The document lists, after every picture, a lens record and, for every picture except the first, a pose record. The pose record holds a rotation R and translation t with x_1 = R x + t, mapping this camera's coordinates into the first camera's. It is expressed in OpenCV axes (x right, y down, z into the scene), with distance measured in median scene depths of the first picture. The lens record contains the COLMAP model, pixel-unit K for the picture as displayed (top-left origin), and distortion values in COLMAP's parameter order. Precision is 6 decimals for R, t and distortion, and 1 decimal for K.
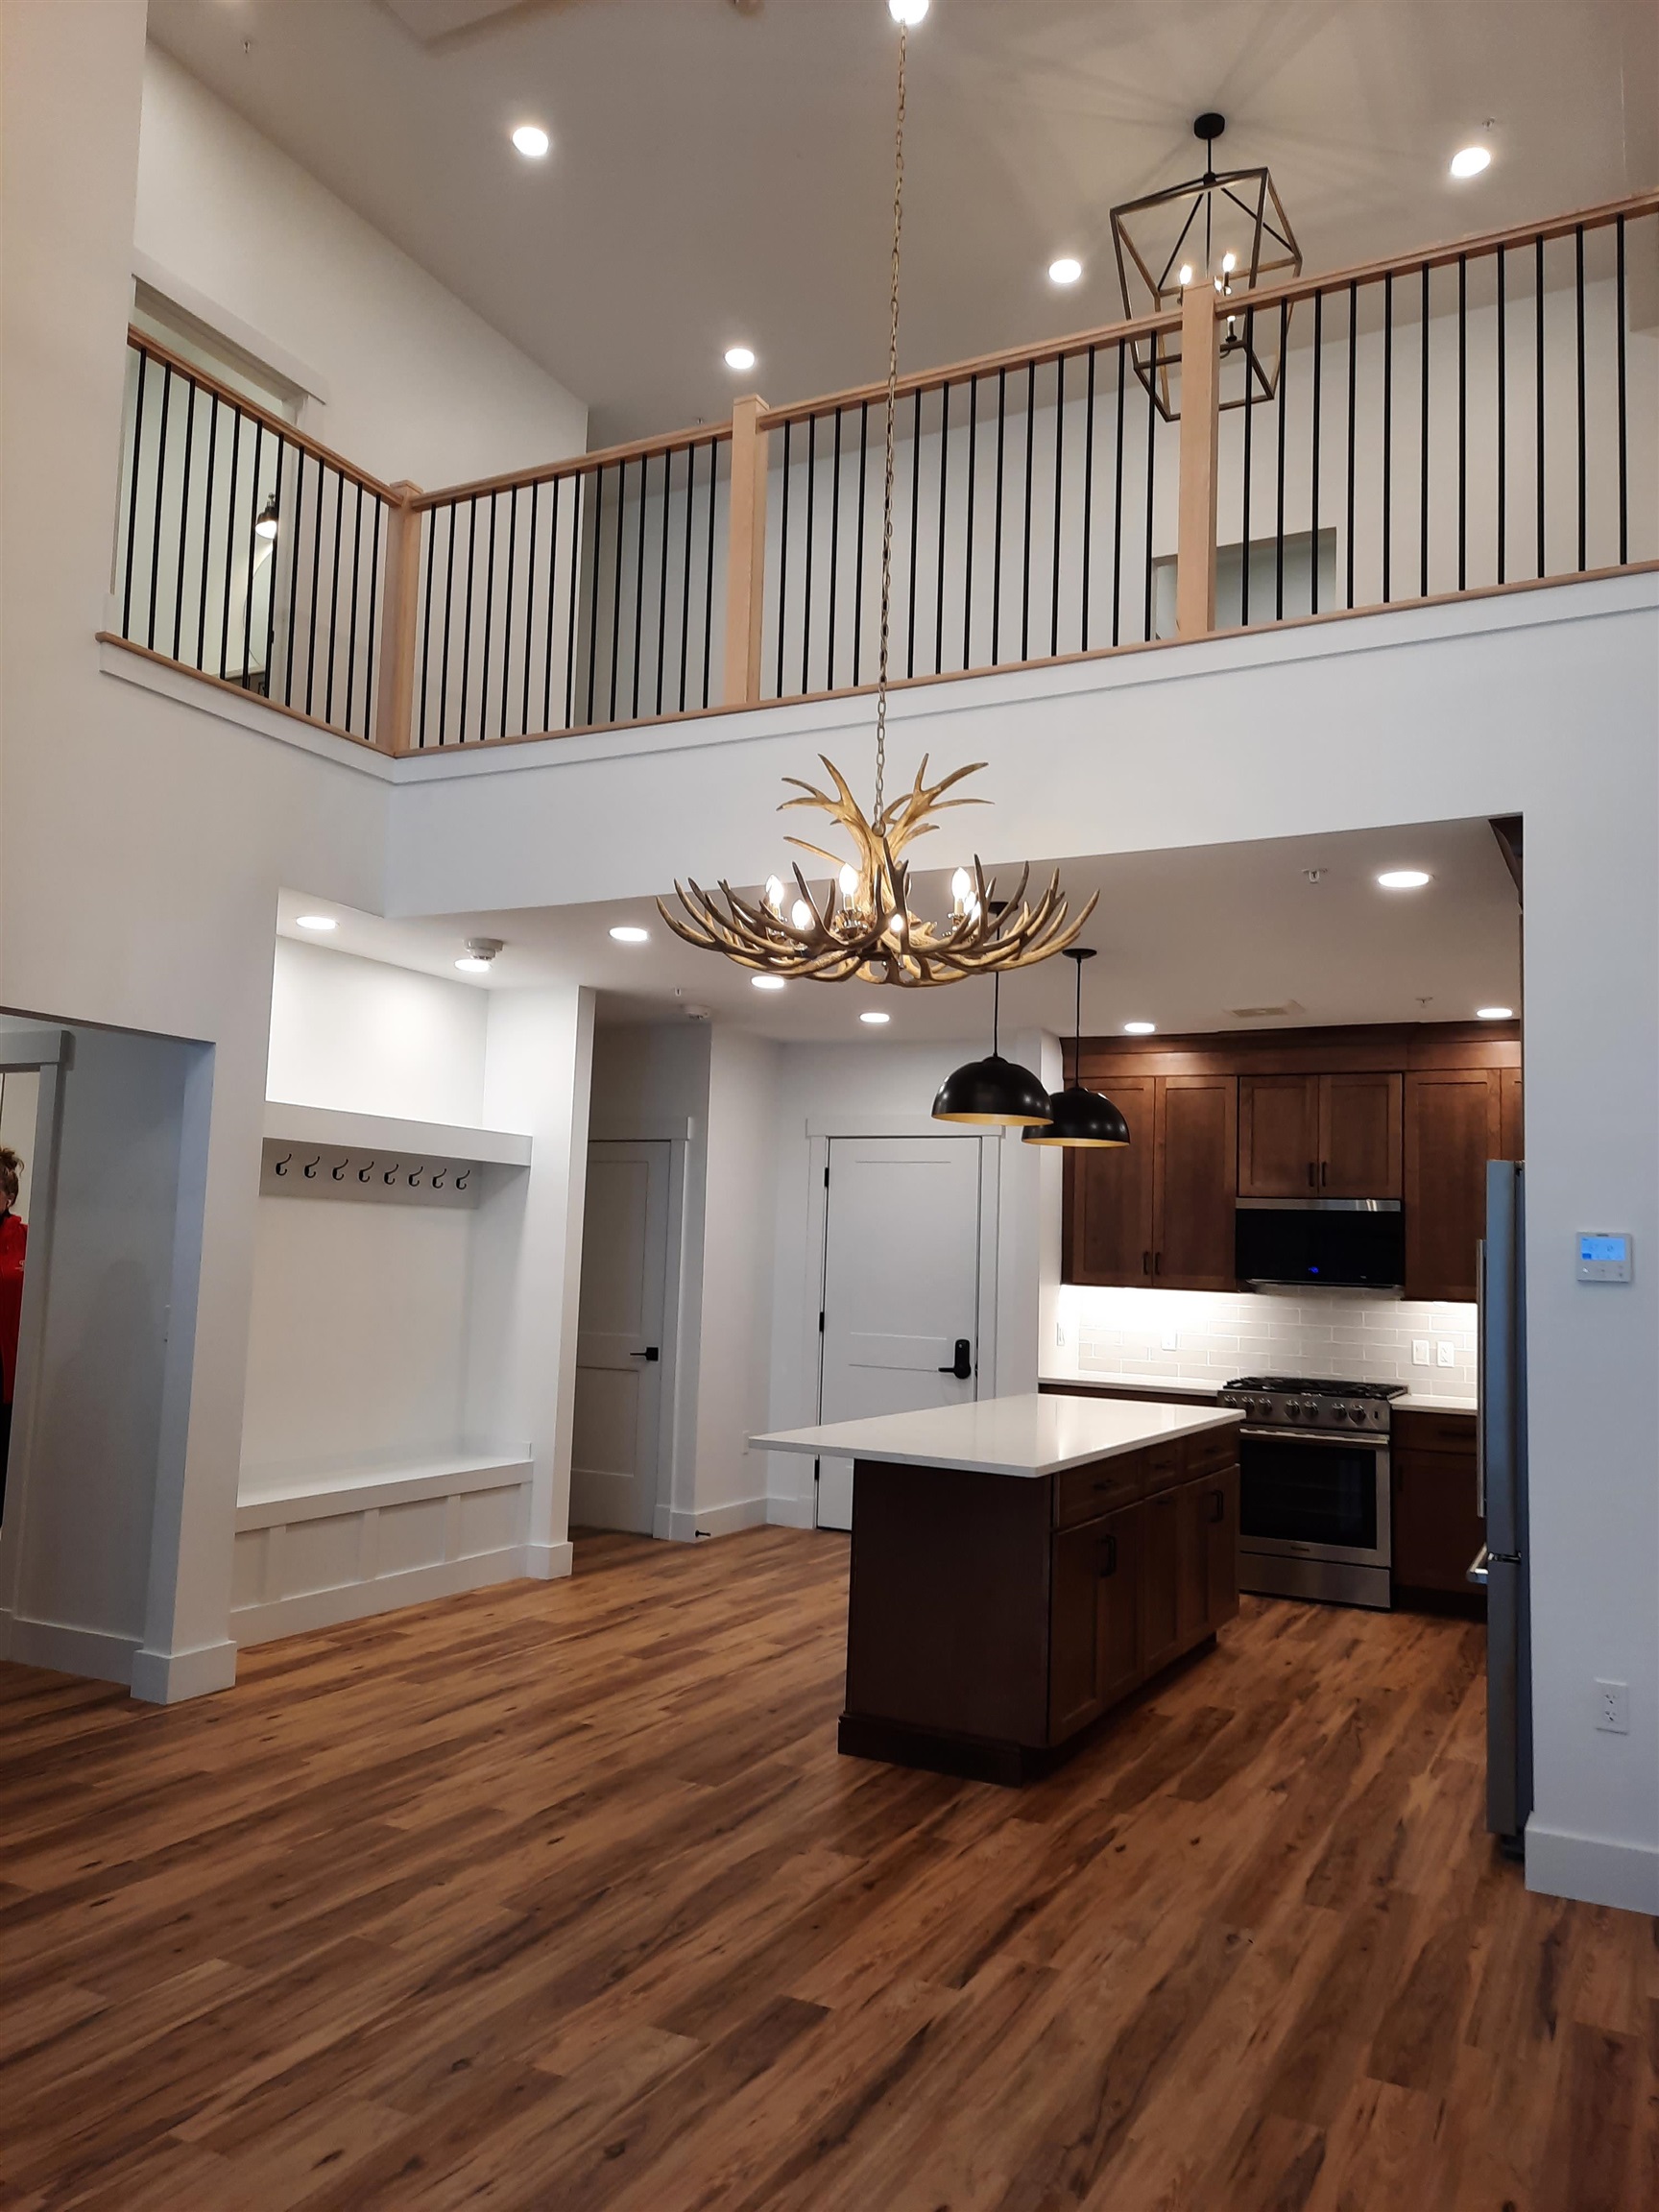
lens RADIAL K [[1624.1, 0, 807.0], [0, 1624.1, 1116.1], [0, 0, 1]] dist [0.049838, -0.040630]
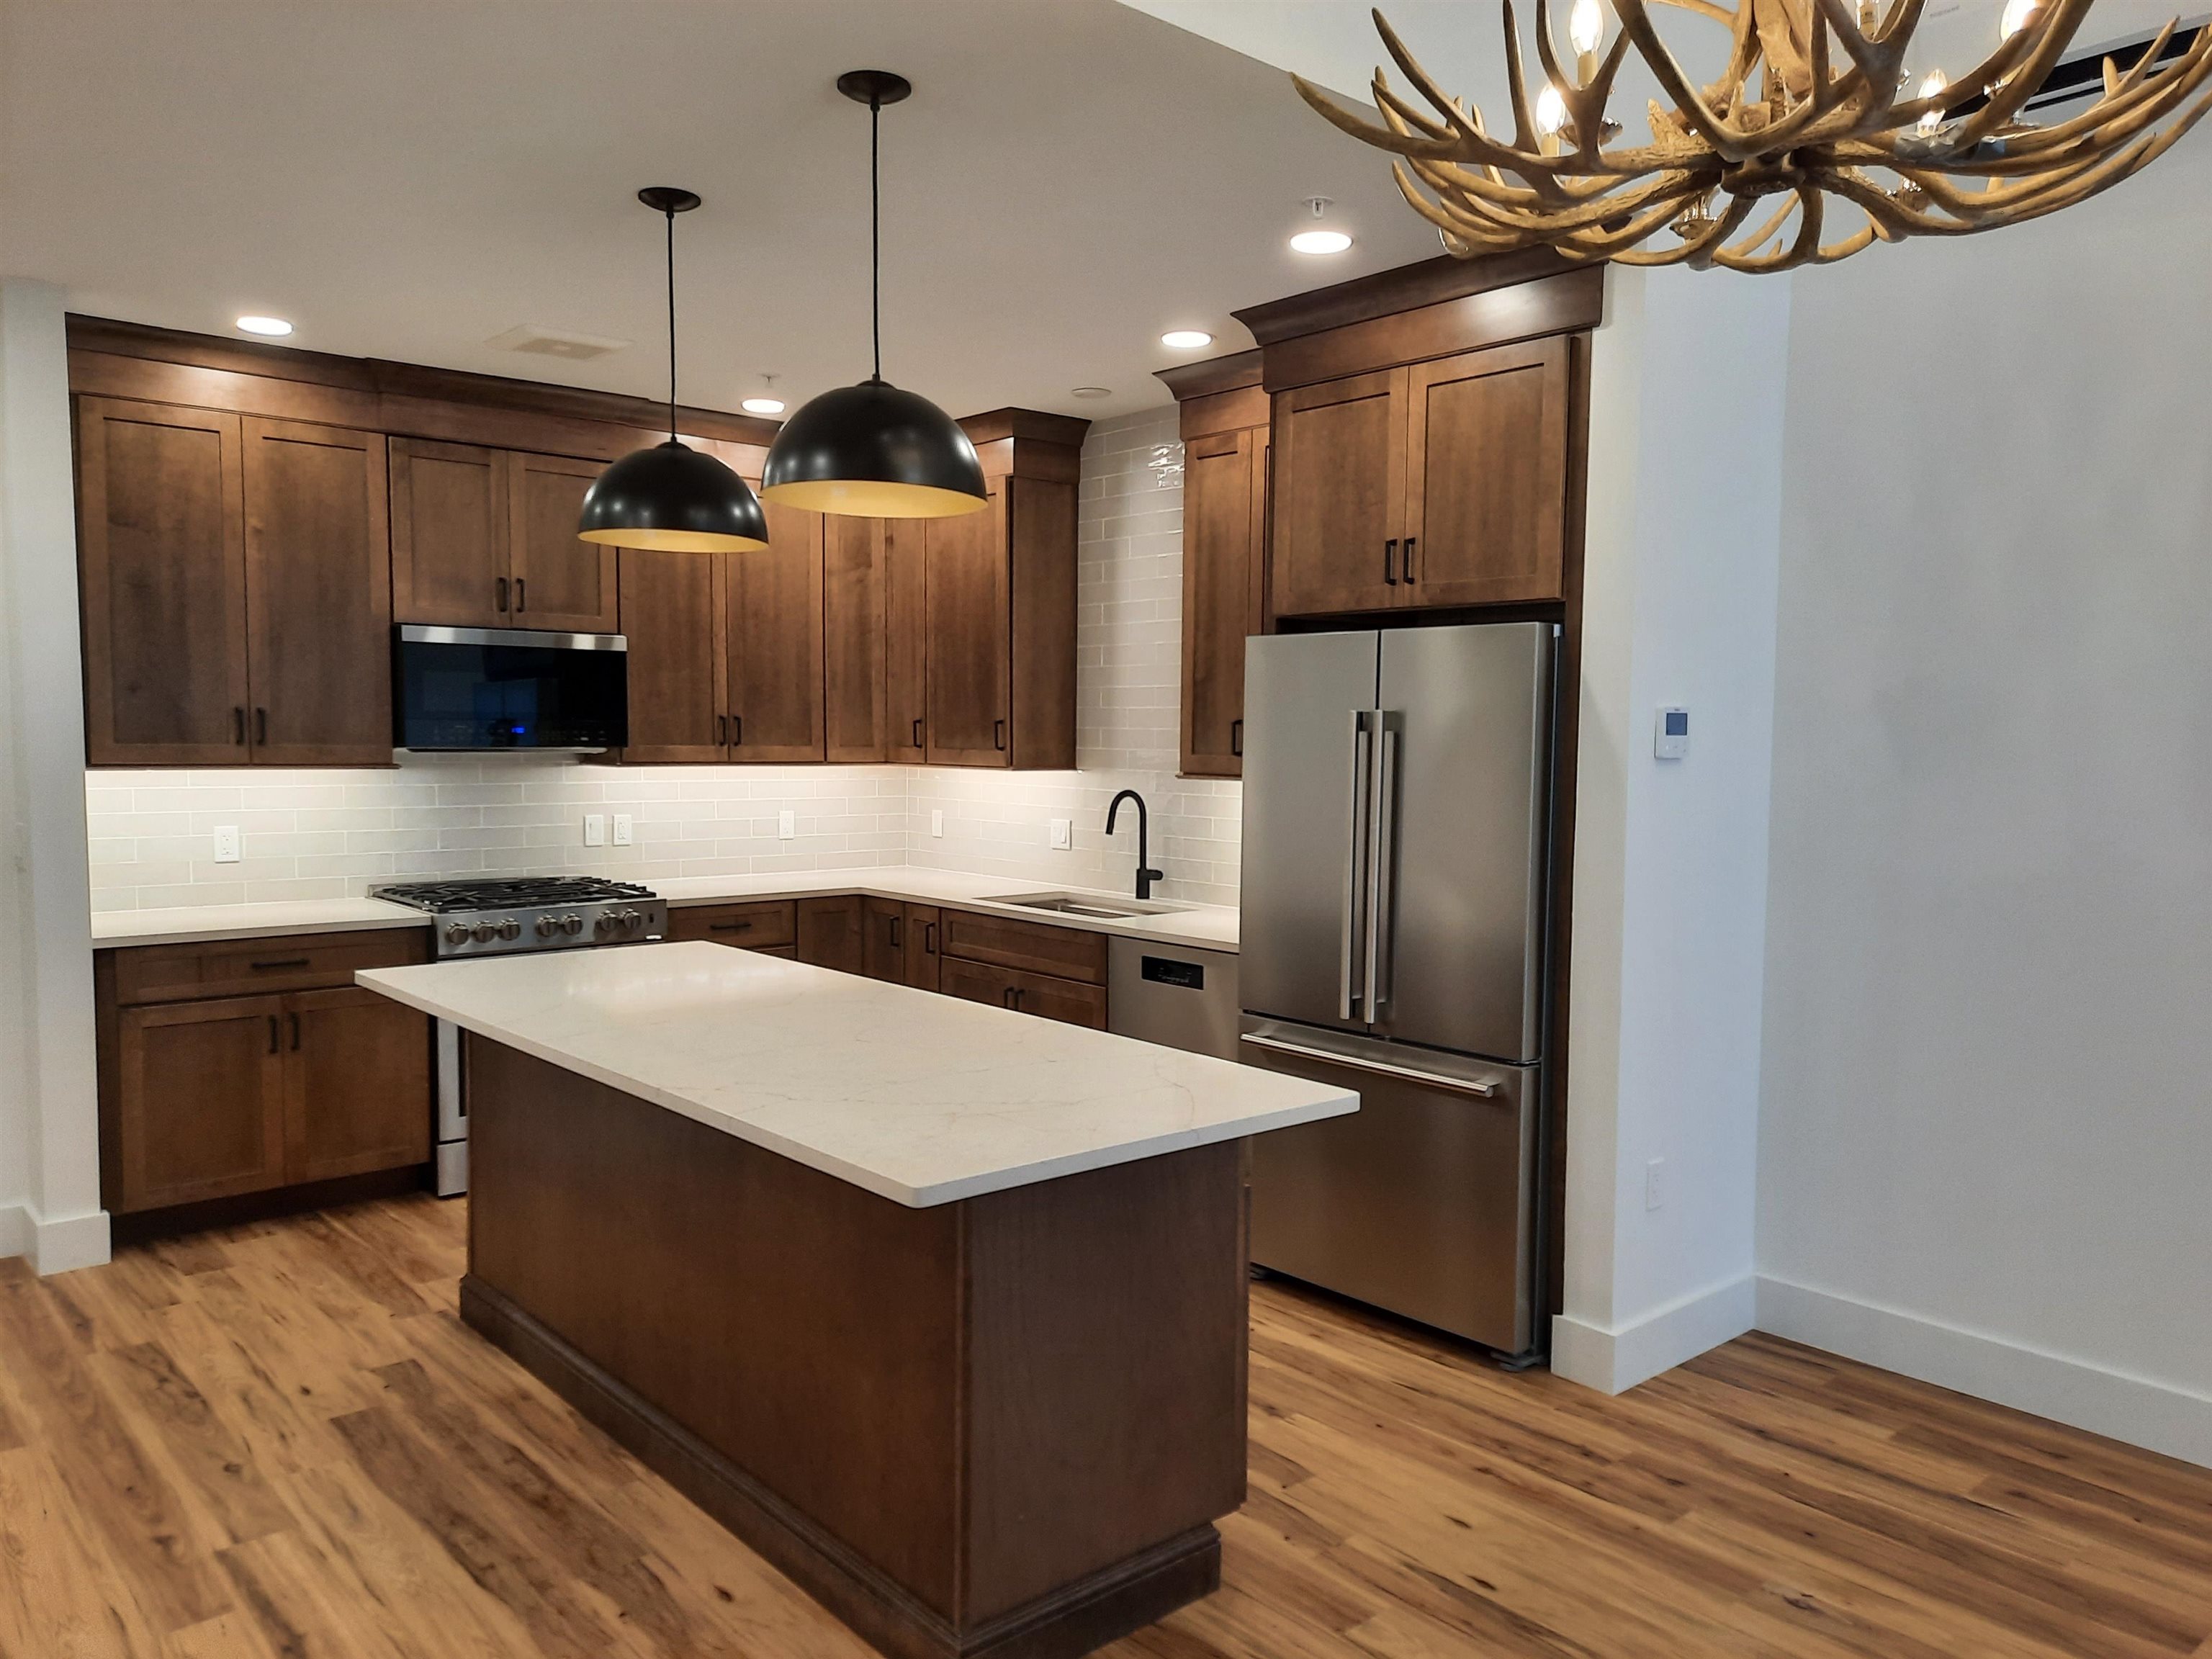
lens RADIAL K [[1624.1, 0, 1105.7], [0, 1624.1, 840.7], [0, 0, 1]] dist [0.049838, -0.040630]
pose [[0.354651, -0.096451, 0.930011, -0.267977], [-0.079706, 0.987926, 0.132852, 0.026804], [-0.931595, -0.121244, 0.342681, 0.514260]]
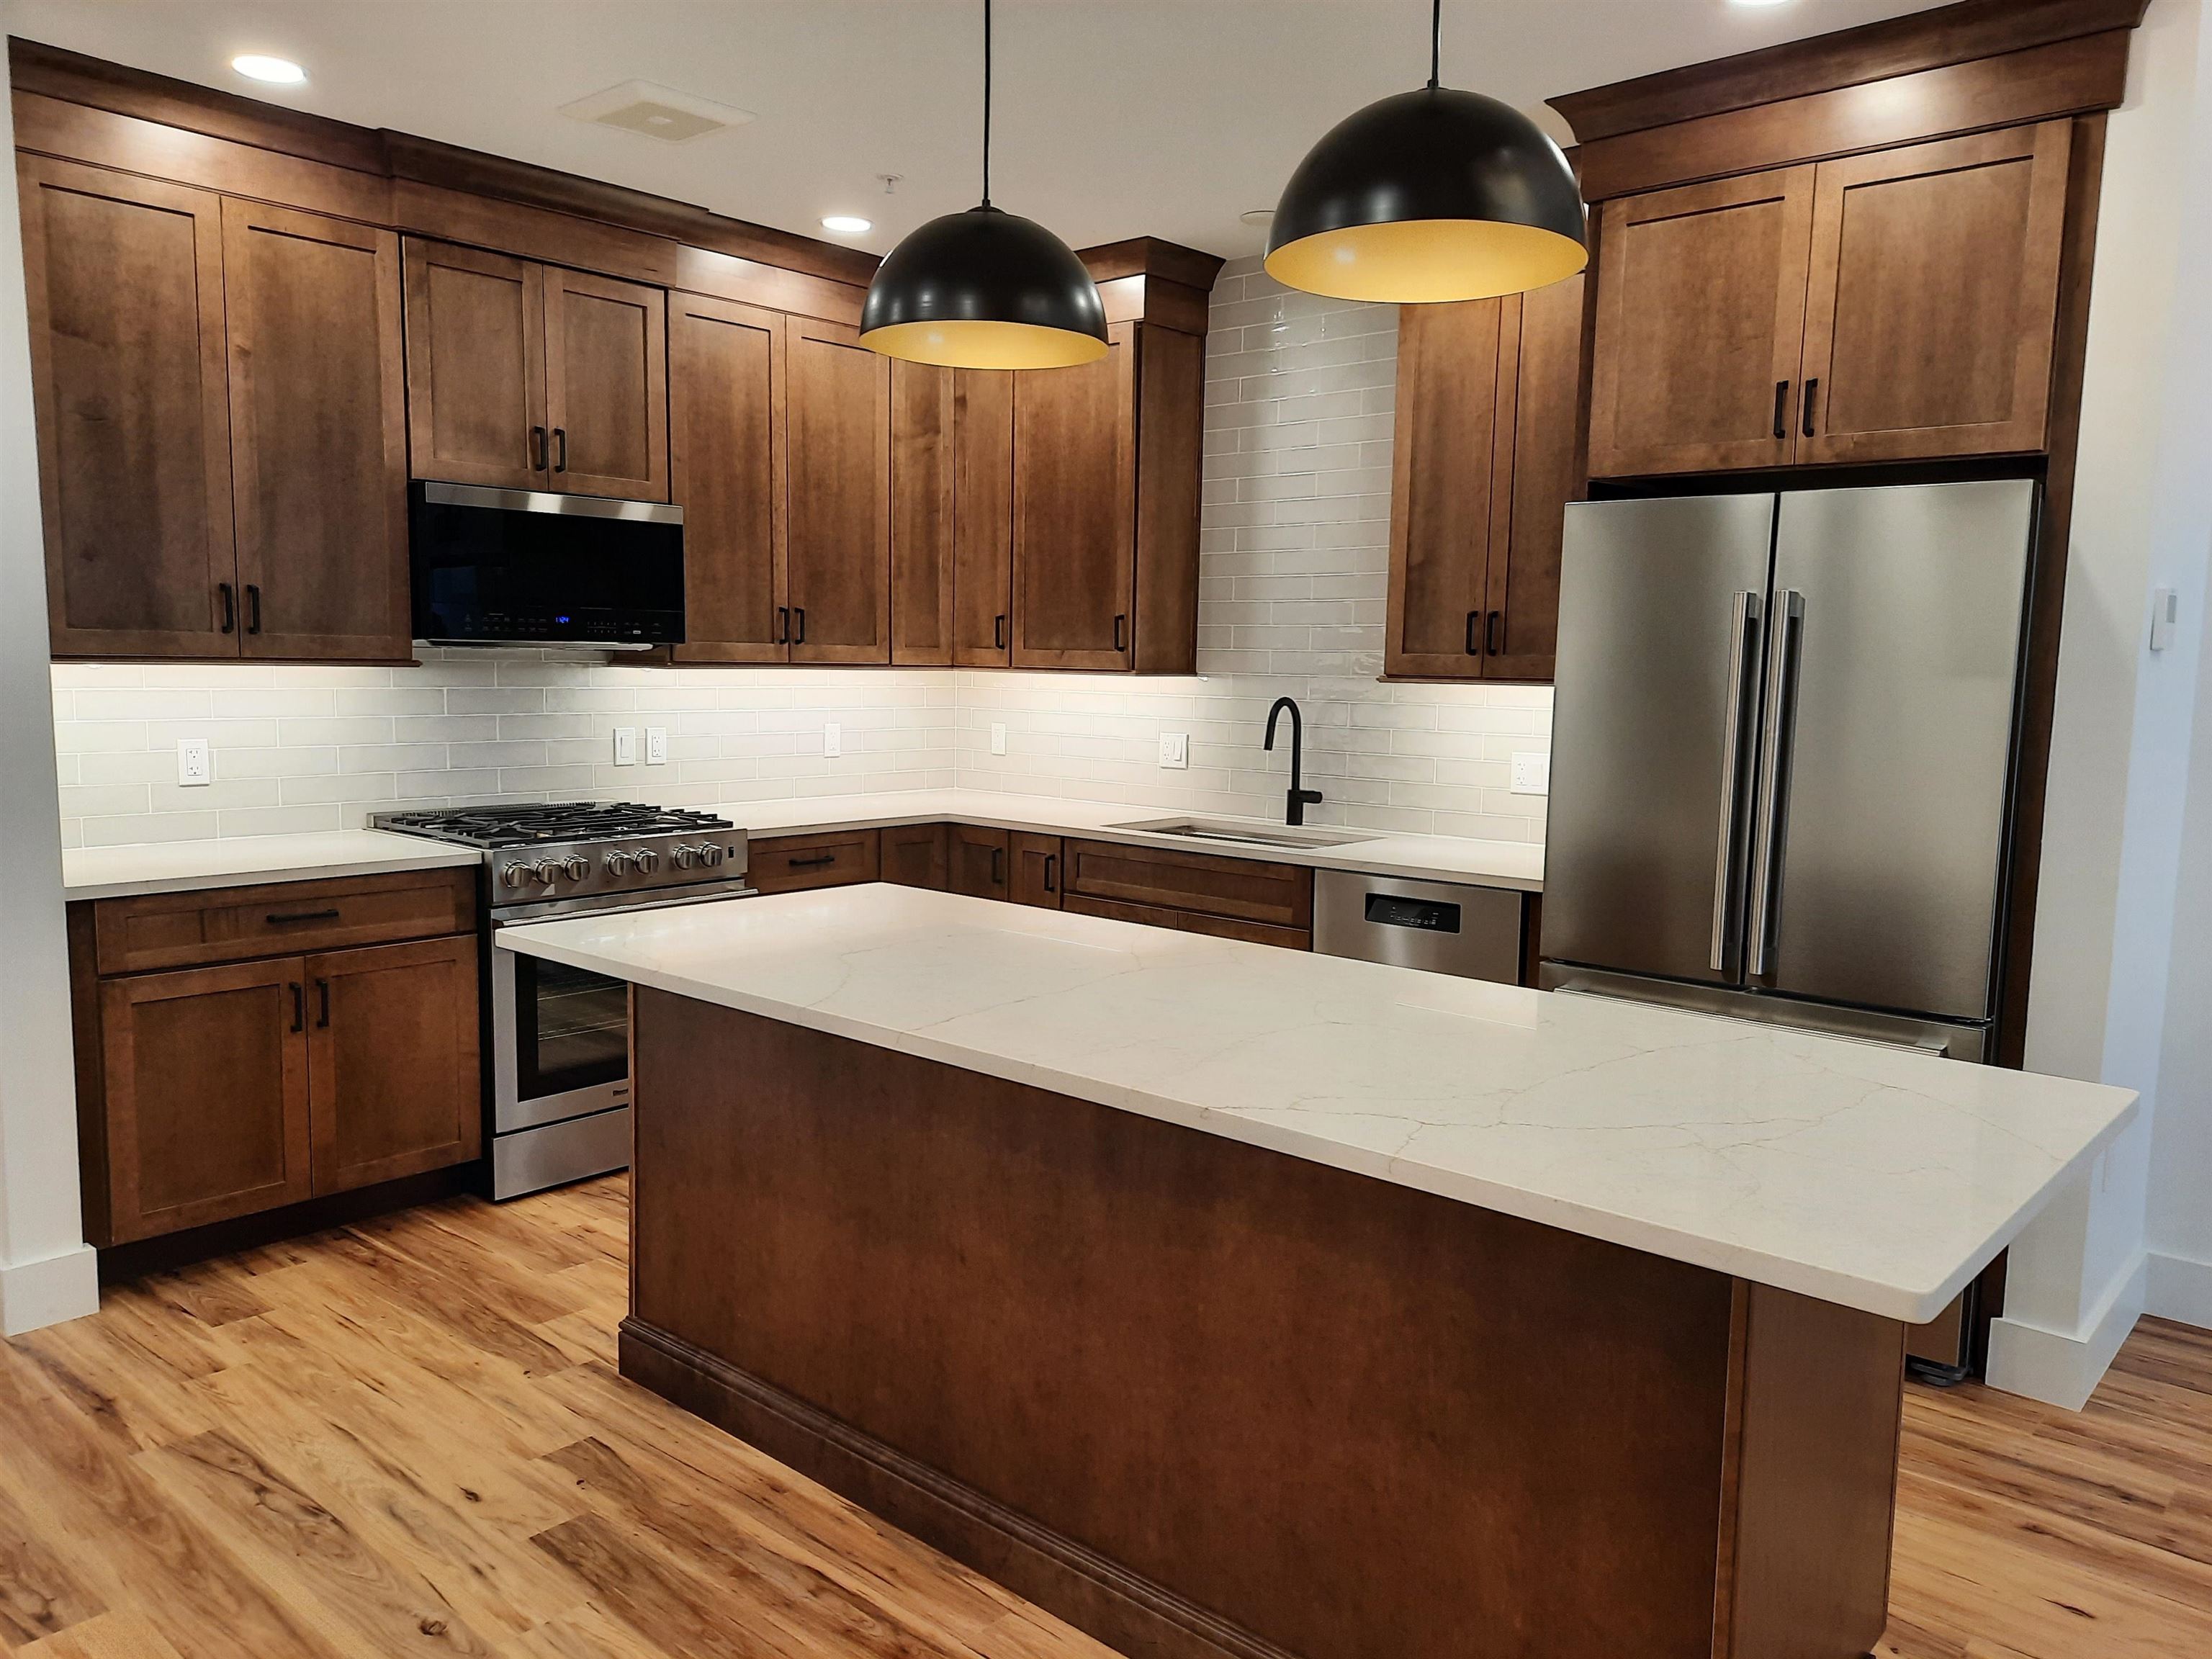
lens RADIAL K [[1624.1, 0, 1085.4], [0, 1624.1, 844.5], [0, 0, 1]] dist [0.049838, -0.040630]
pose [[0.234963, -0.146506, 0.960900, -0.209665], [-0.092731, 0.980688, 0.172198, 0.055881], [-0.967571, -0.129566, 0.216840, 0.692294]]
